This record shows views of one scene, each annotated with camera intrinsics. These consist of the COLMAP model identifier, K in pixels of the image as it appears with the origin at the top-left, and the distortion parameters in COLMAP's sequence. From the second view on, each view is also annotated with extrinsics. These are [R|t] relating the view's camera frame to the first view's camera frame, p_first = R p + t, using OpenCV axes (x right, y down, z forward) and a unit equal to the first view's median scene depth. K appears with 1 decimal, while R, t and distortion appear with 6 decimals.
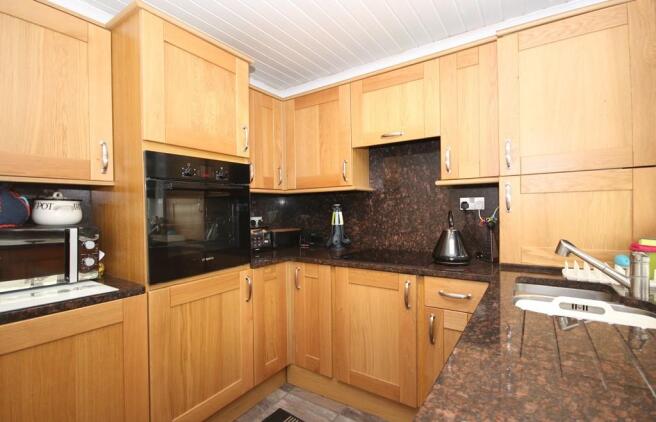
lens RADIAL K [[305.4, 0, 328.0], [0, 305.4, 211.0], [0, 0, 1]] dist [0.001889, 0.000300]
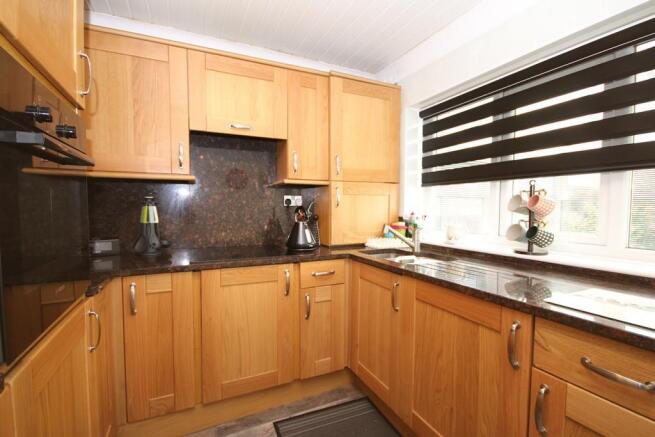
lens RADIAL K [[295.2, 0, 327.5], [0, 295.2, 218.5], [0, 0, 1]] dist [0.000842, -0.000012]
pose [[0.519469, -0.019701, 0.854262, -0.463243], [-0.003548, 0.999676, 0.025212, 0.016643], [-0.854482, -0.016128, 0.519231, 0.281841]]
